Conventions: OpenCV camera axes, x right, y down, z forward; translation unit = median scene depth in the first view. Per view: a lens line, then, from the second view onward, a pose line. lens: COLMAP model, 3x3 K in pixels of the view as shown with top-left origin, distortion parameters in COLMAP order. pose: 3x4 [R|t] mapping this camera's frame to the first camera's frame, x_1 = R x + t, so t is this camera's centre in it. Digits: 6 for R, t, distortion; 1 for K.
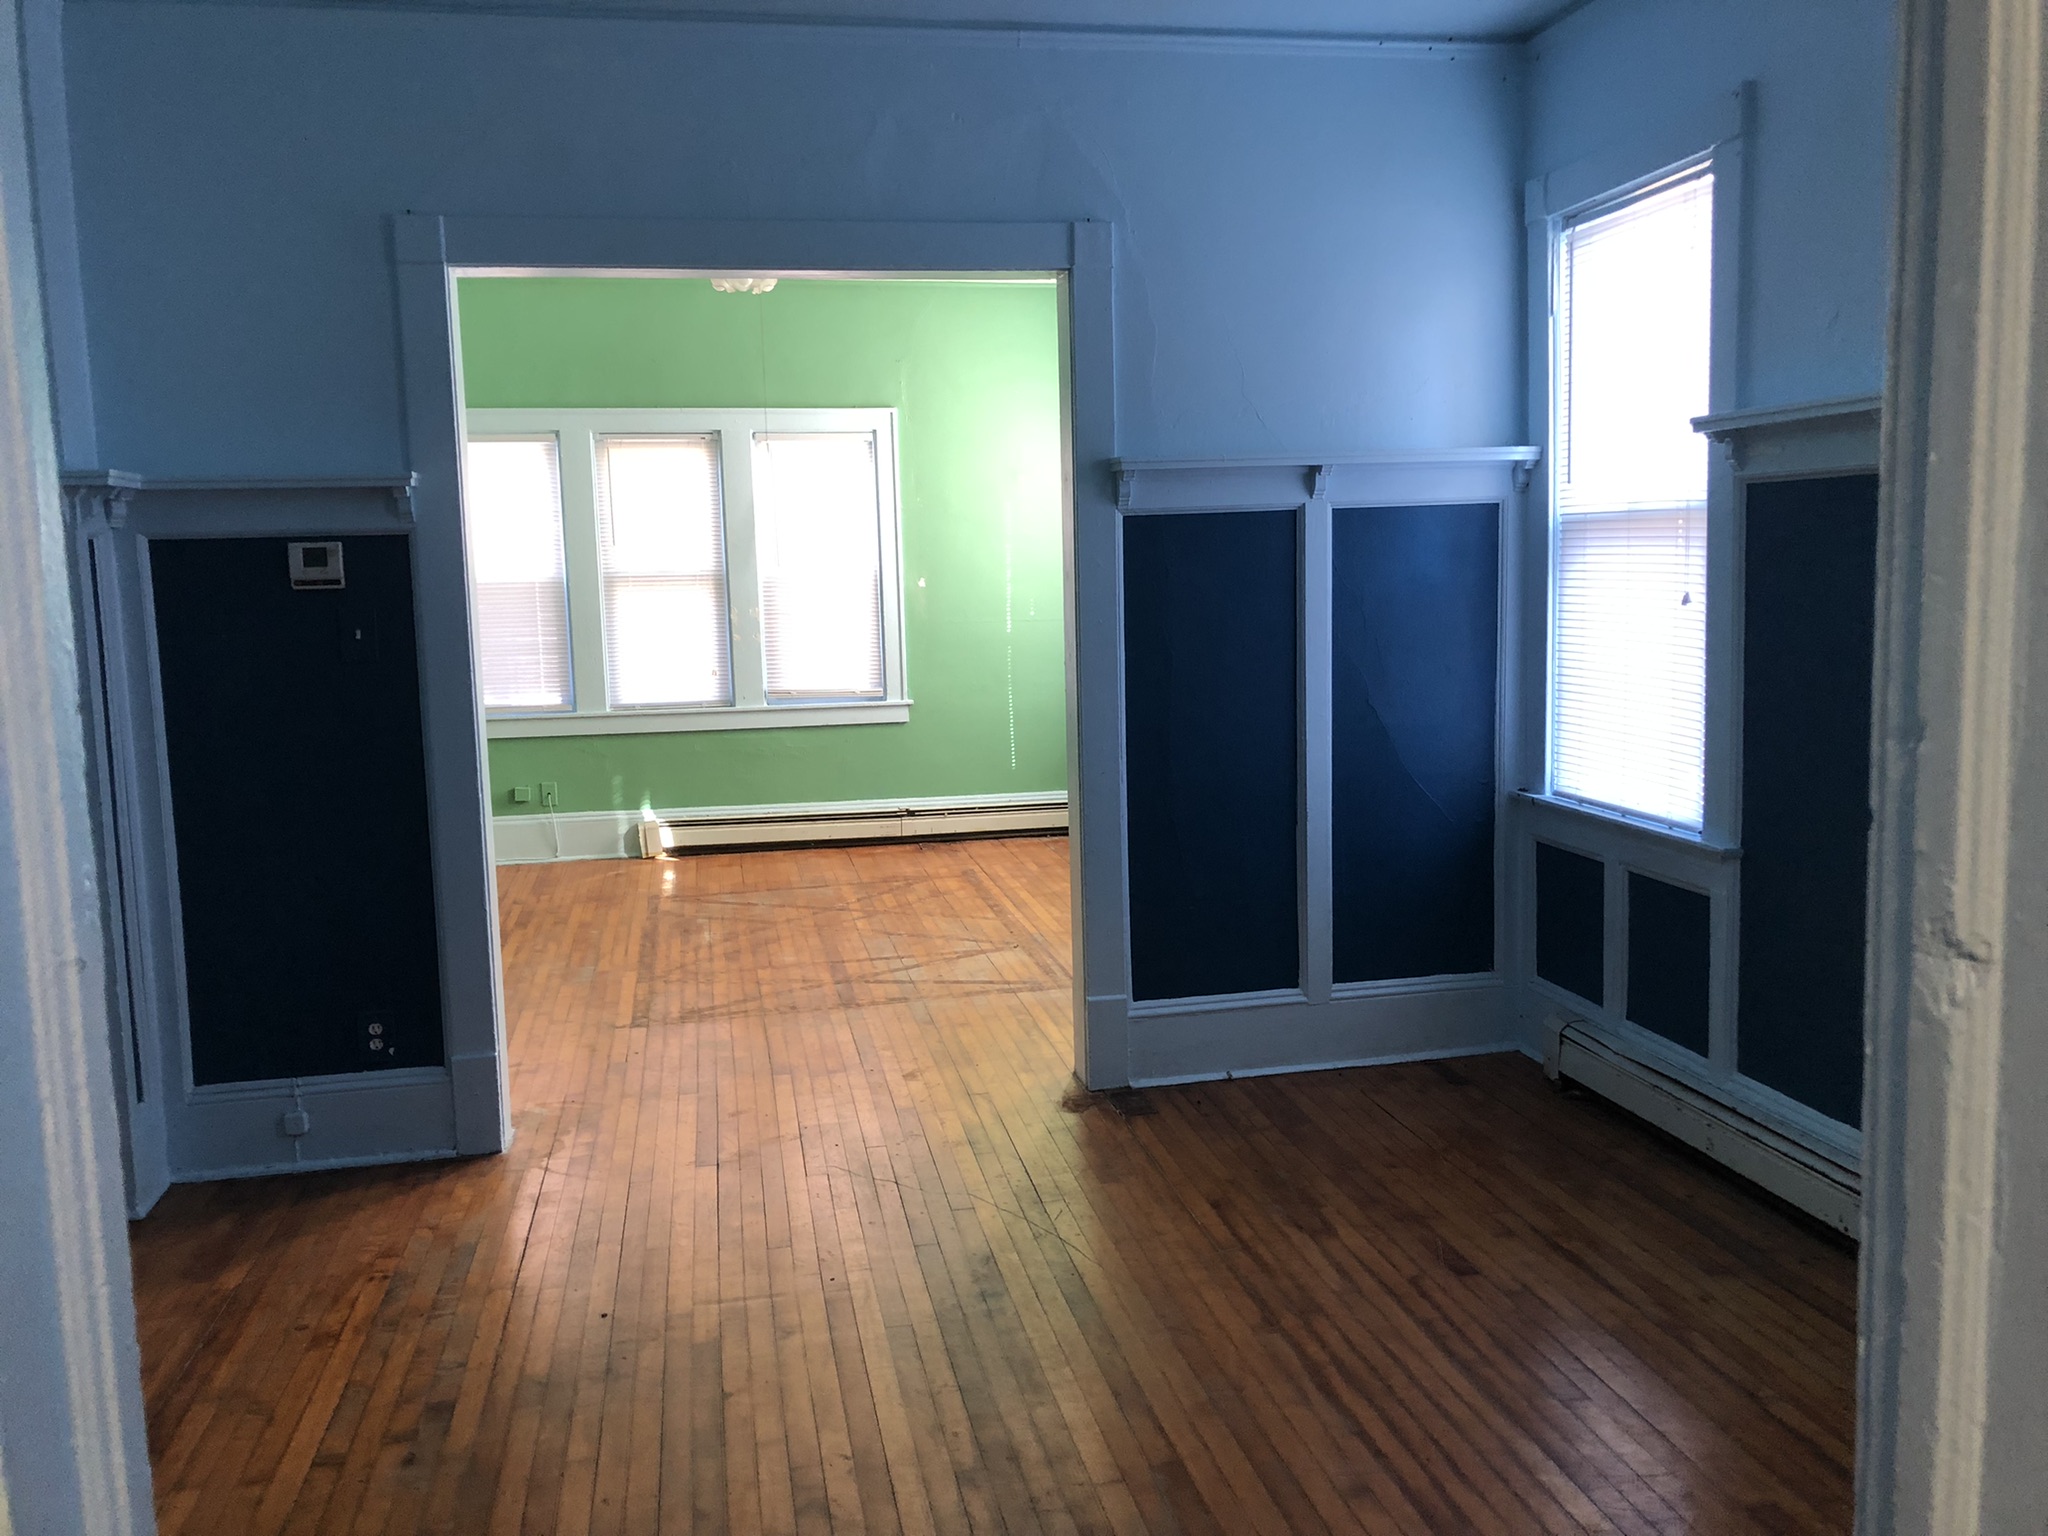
lens RADIAL K [[1891.0, 0, 1024.0], [0, 1891.0, 768.0], [0, 0, 1]] dist [0.210909, 0.001815]
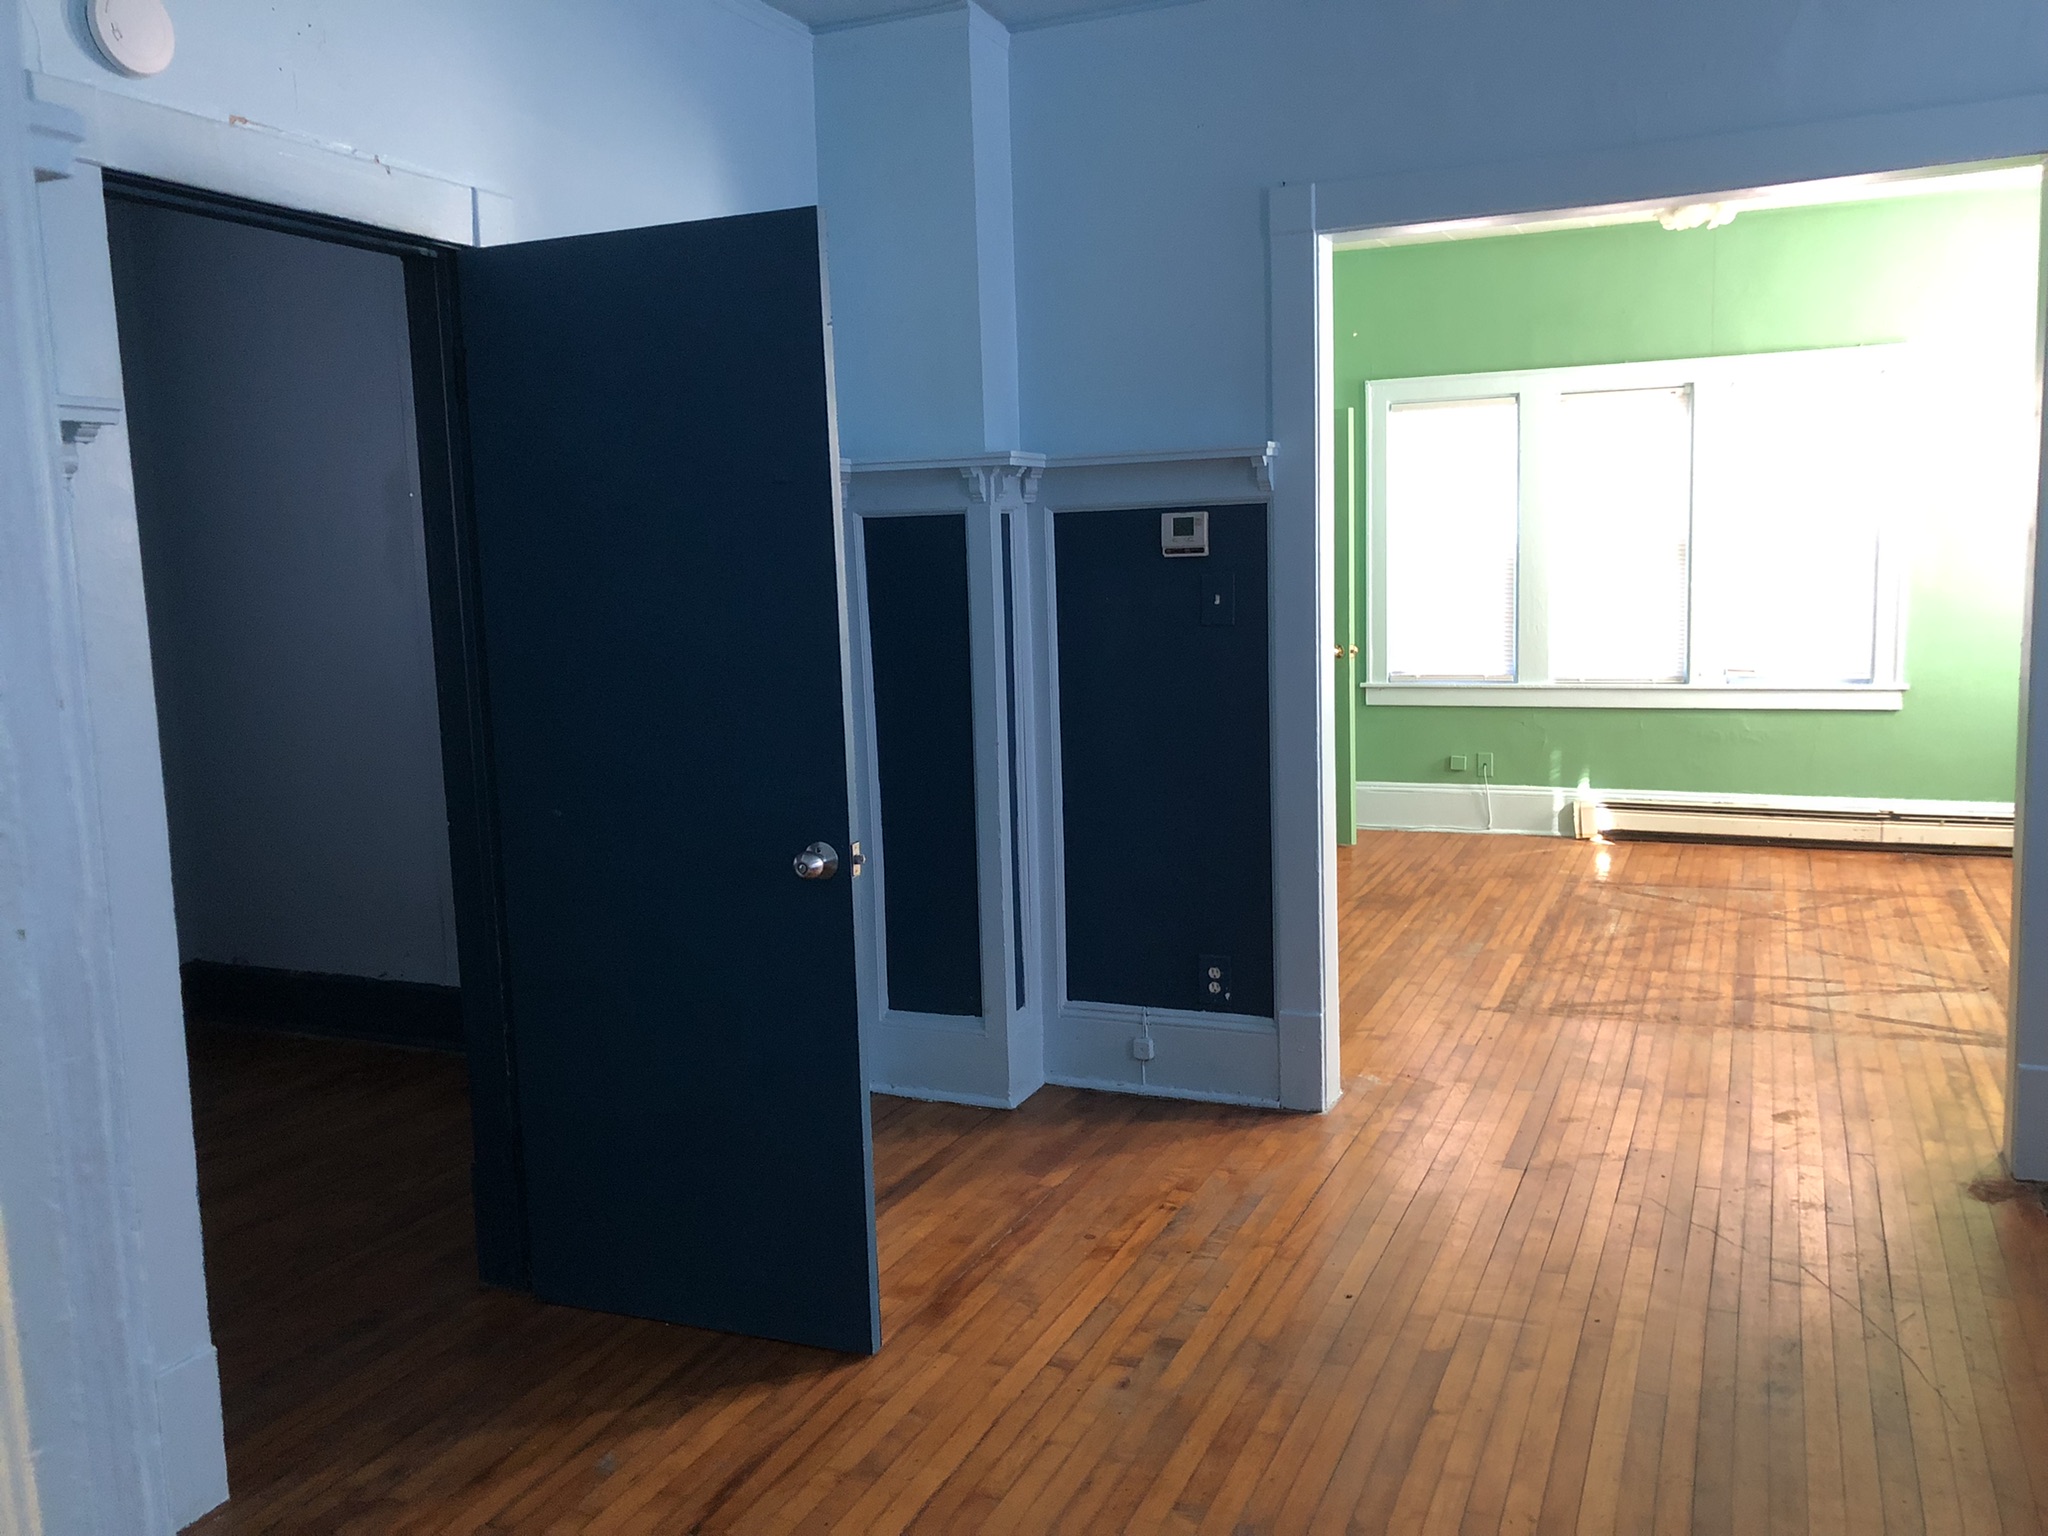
lens RADIAL K [[1891.0, 0, 1024.0], [0, 1891.0, 768.0], [0, 0, 1]] dist [0.210909, 0.001815]
pose [[0.860697, 0.073449, -0.503791, 0.086138], [-0.065016, 0.997294, 0.034321, -0.005799], [0.504948, 0.003215, 0.863143, 0.052748]]
